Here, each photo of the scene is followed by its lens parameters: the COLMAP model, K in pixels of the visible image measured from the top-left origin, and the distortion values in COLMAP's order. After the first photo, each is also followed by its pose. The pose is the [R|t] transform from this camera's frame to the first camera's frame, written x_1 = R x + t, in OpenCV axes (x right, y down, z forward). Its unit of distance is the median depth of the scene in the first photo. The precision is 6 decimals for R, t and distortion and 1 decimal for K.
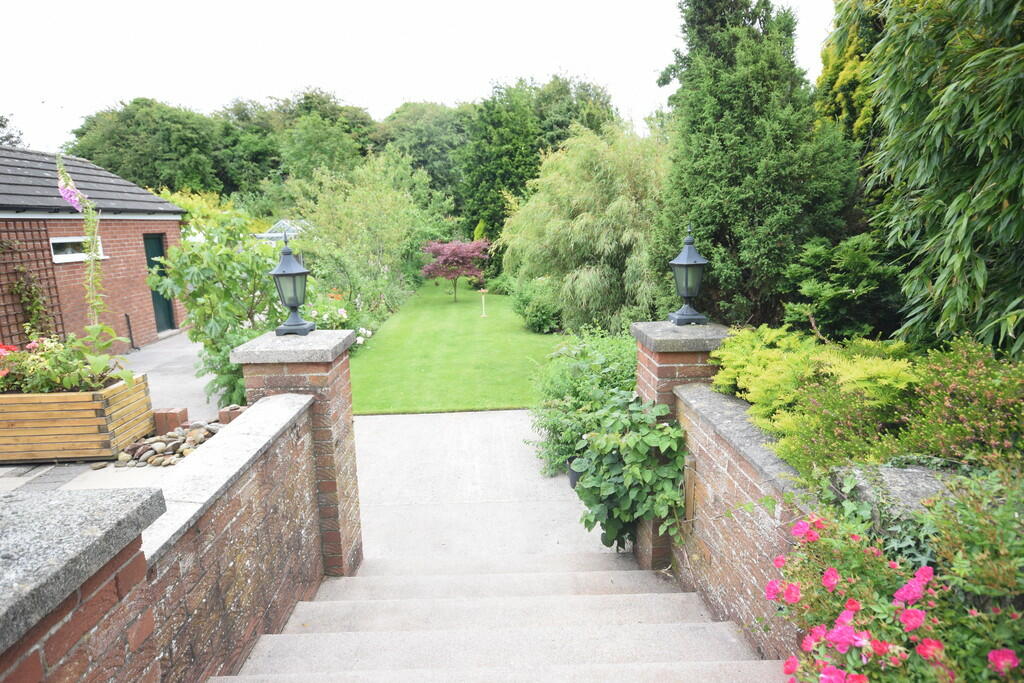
lens RADIAL K [[586.1, 0, 512.0], [0, 586.1, 341.5], [0, 0, 1]] dist [0.016012, 0.002480]
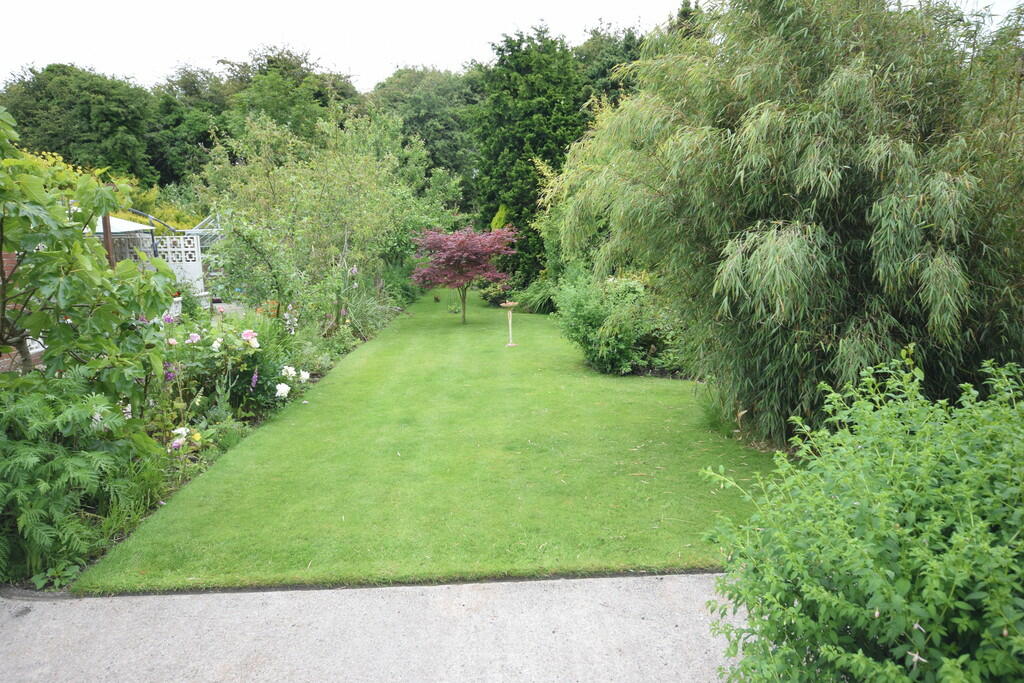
lens RADIAL K [[715.0, 0, 512.0], [0, 715.0, 341.5], [0, 0, 1]] dist [0.024253, 0.002287]
pose [[0.999631, -0.000890, -0.027152, -0.019793], [-0.000511, 0.998671, -0.051545, -0.006402], [0.027162, 0.051540, 0.998302, 0.190561]]
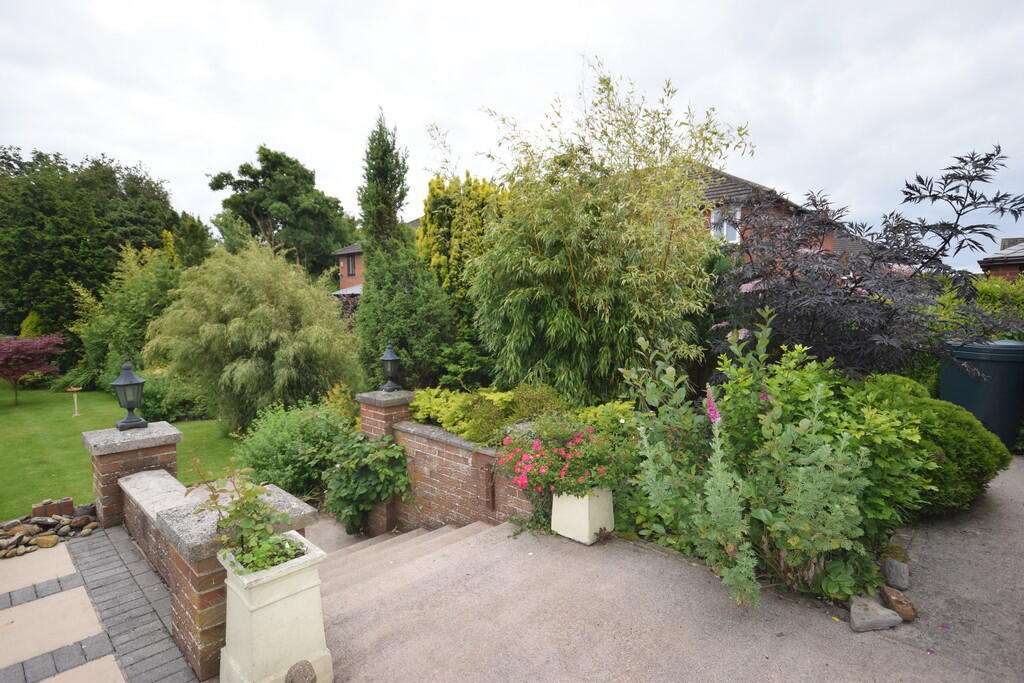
lens RADIAL K [[516.2, 0, 512.0], [0, 516.2, 341.5], [0, 0, 1]] dist [0.008348, 0.000984]
pose [[0.713082, -0.032115, 0.700345, -0.097791], [0.128027, 0.988118, -0.085044, 0.000556], [-0.689292, 0.150306, 0.708720, -0.076885]]
